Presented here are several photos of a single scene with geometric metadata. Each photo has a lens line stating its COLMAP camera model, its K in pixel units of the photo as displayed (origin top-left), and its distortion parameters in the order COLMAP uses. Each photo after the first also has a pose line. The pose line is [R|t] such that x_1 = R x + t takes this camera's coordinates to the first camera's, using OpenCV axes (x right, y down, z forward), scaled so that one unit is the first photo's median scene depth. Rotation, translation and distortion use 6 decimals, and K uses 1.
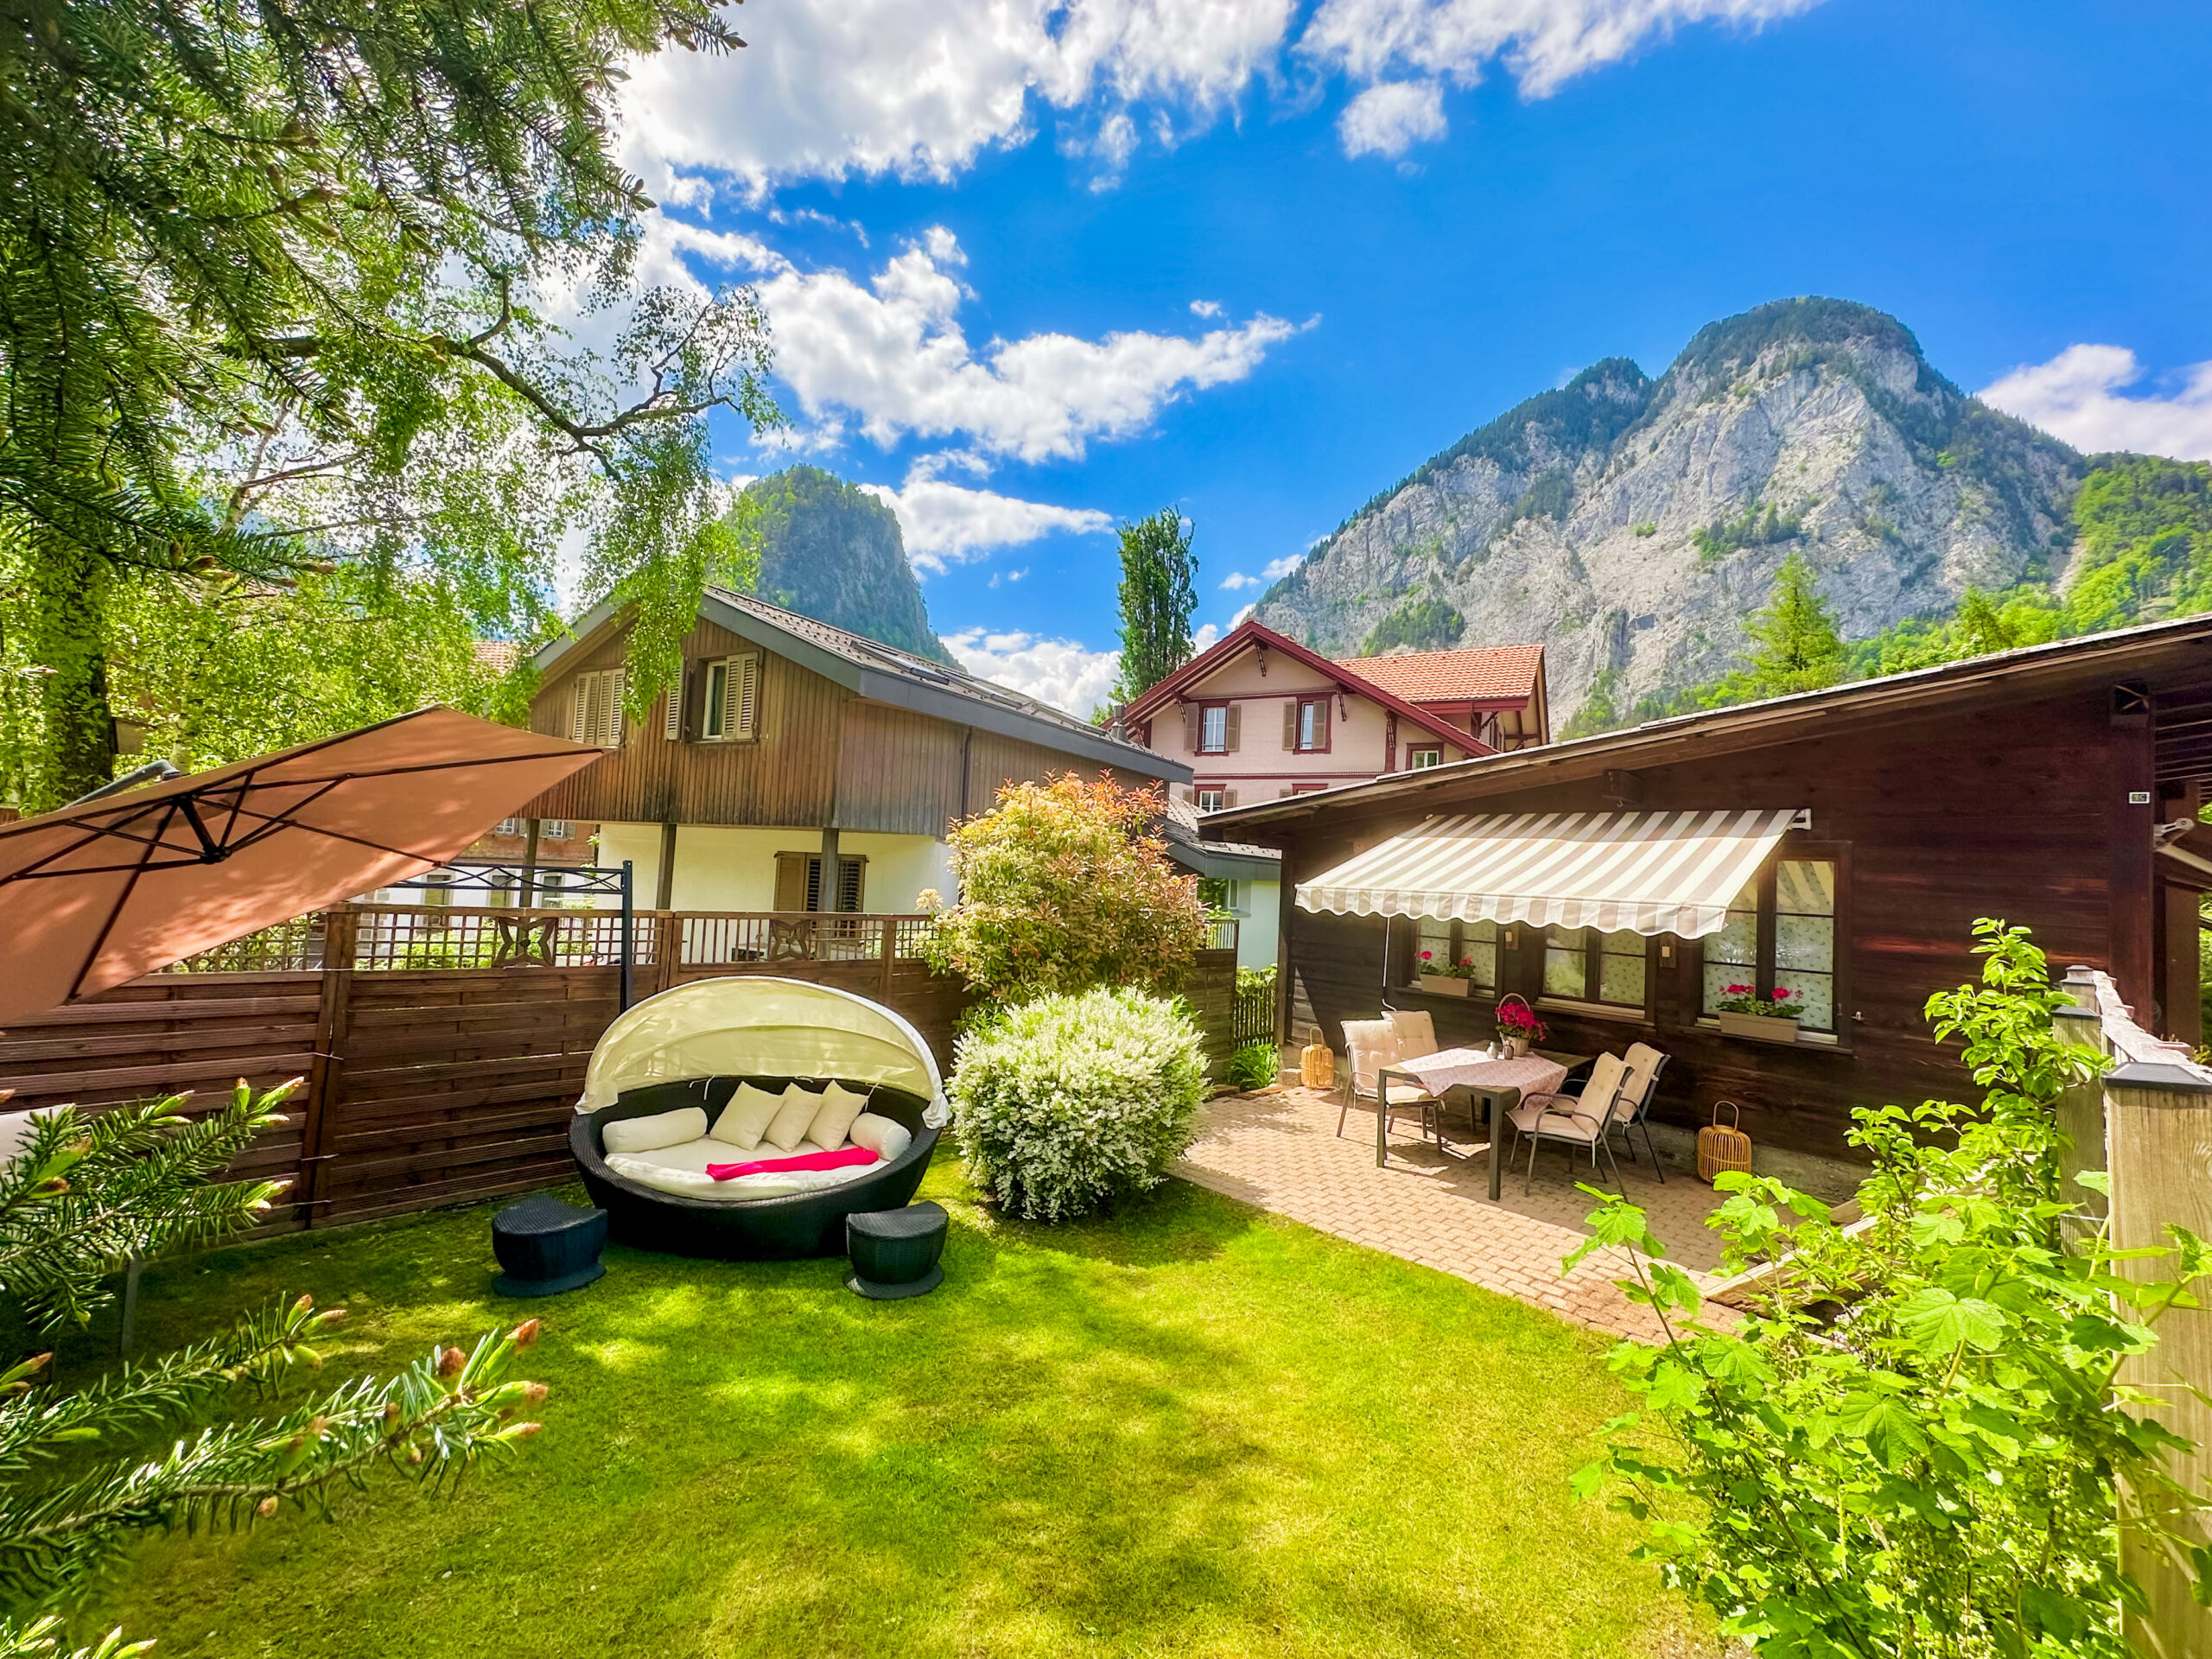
lens RADIAL K [[895.8, 0, 1106.0], [0, 895.8, 829.5], [0, 0, 1]] dist [-0.000436, -0.000026]
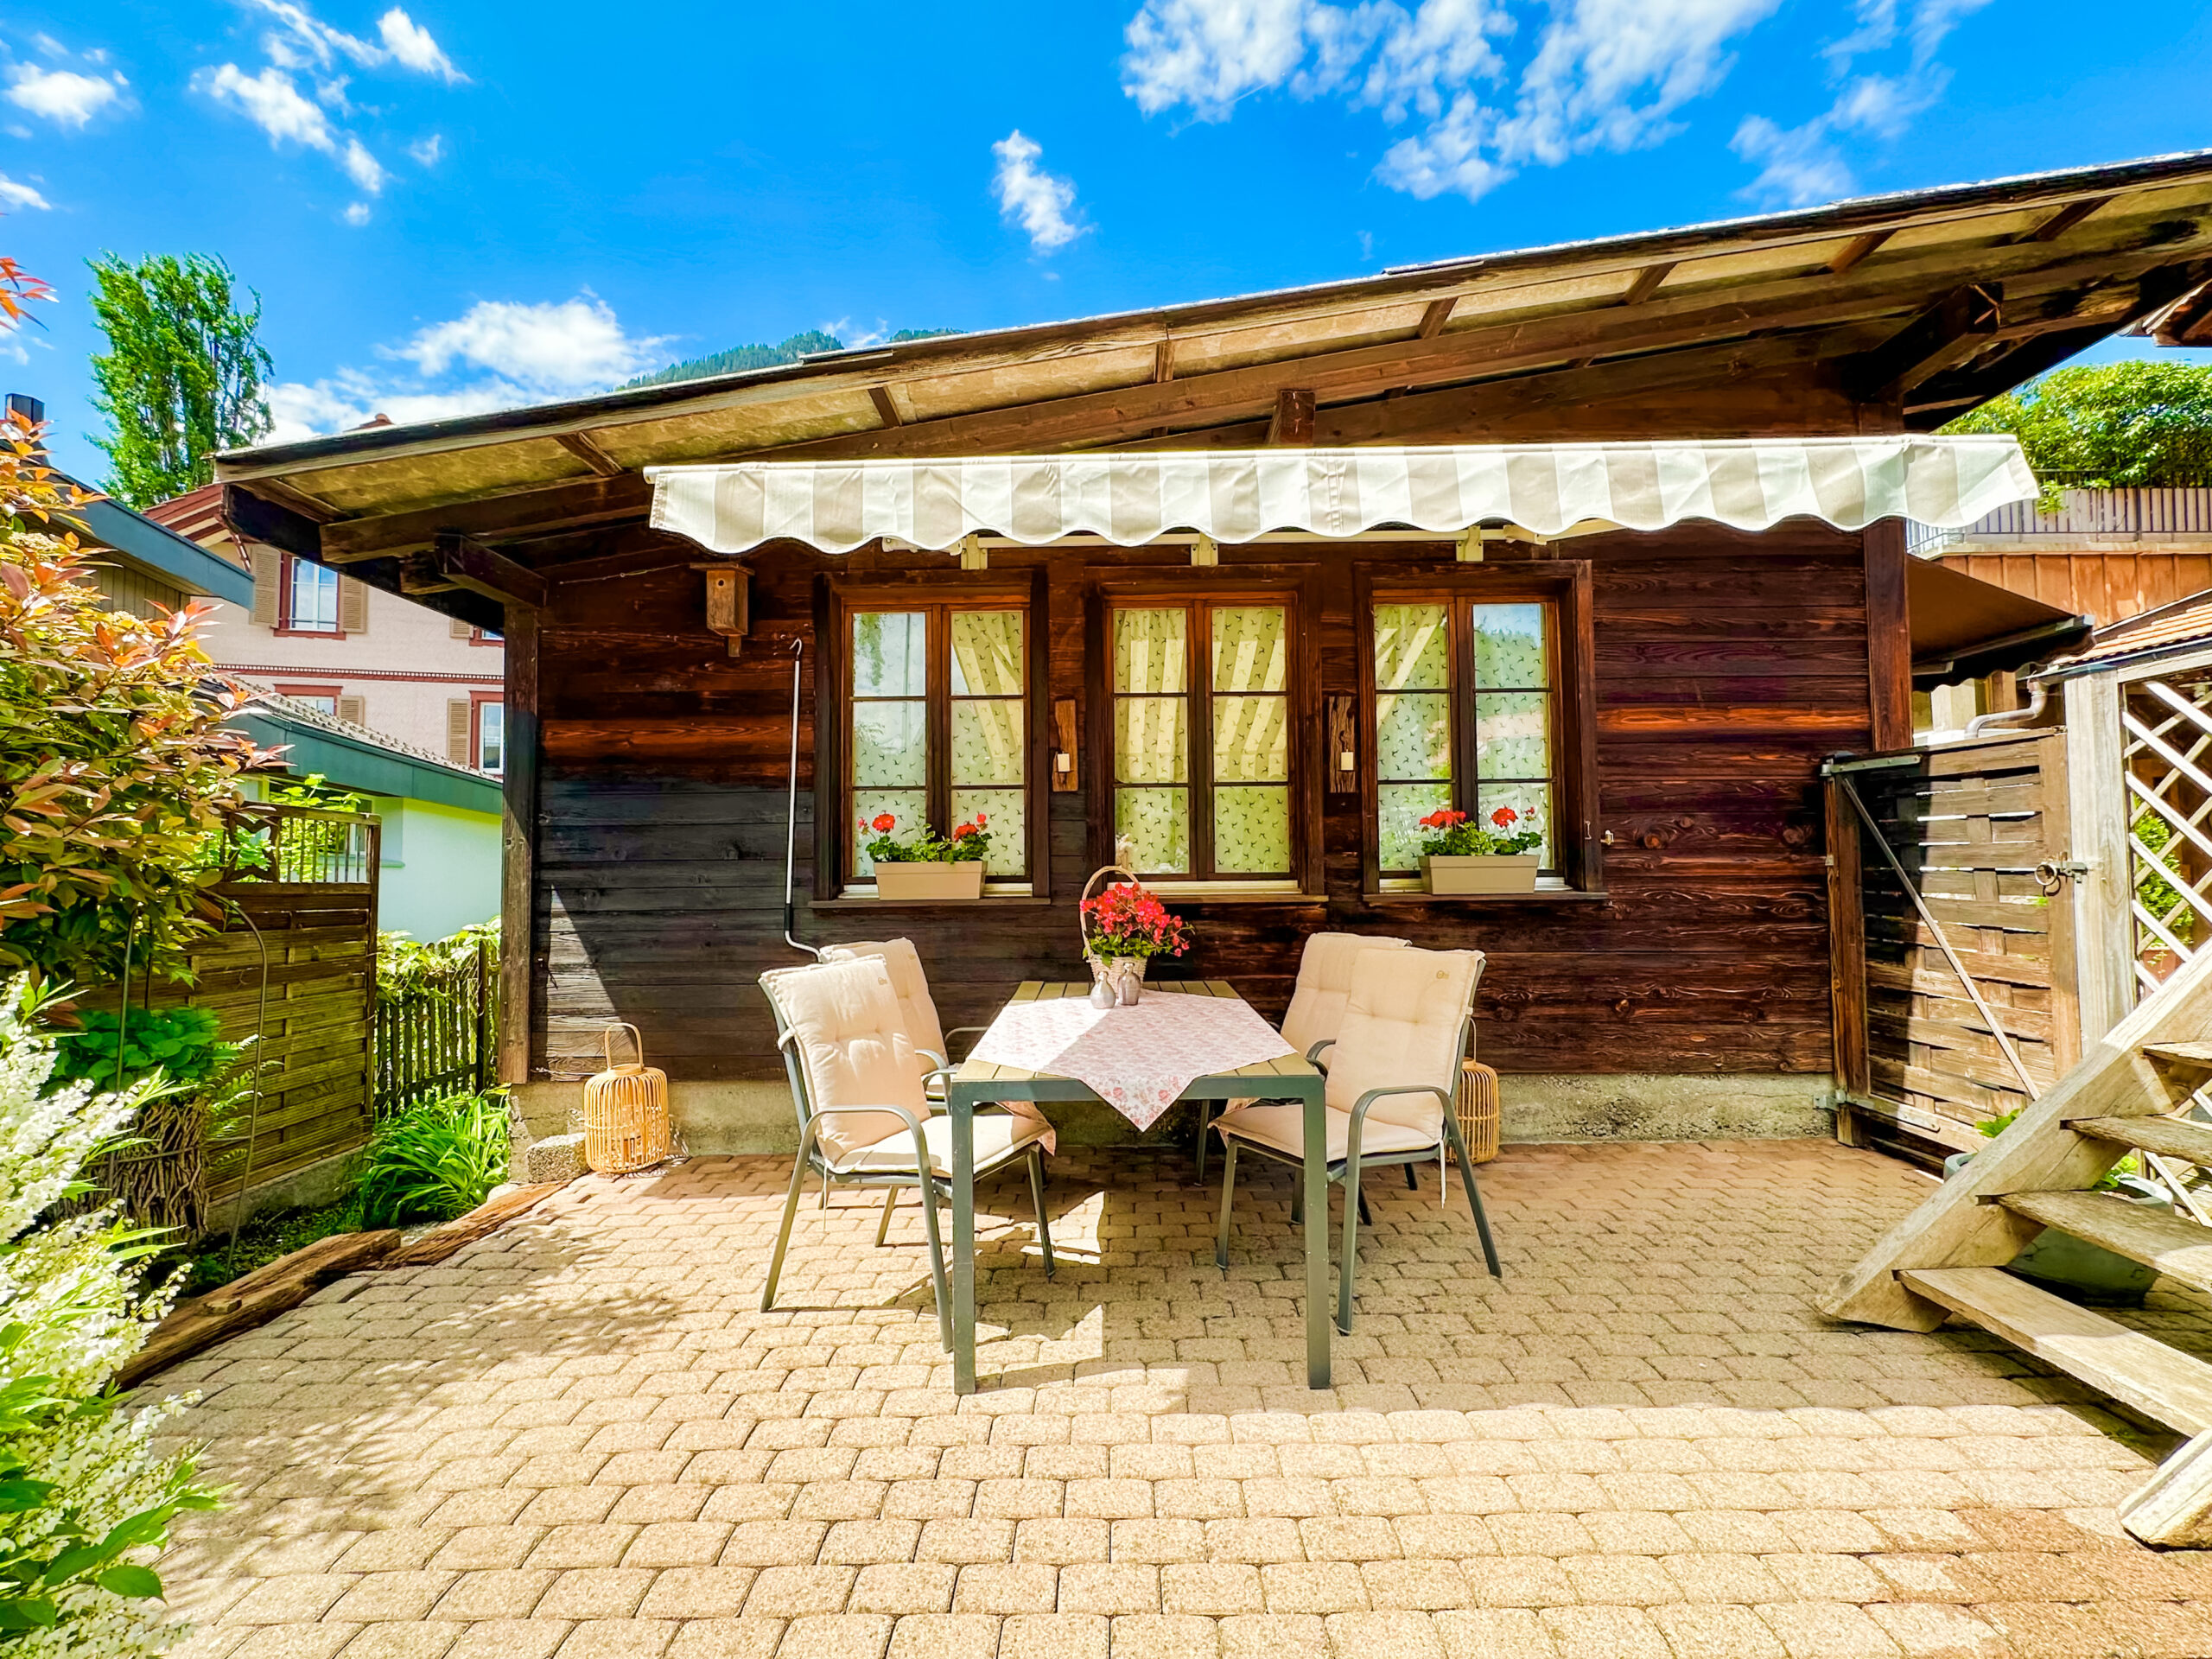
lens RADIAL K [[980.7, 0, 1106.0], [0, 980.7, 829.5], [0, 0, 1]] dist [0.002663, 0.000708]
pose [[0.703063, -0.026443, 0.710636, 0.069040], [0.014538, 0.999634, 0.022813, 0.118694], [-0.710979, -0.005708, 0.703190, 0.498223]]
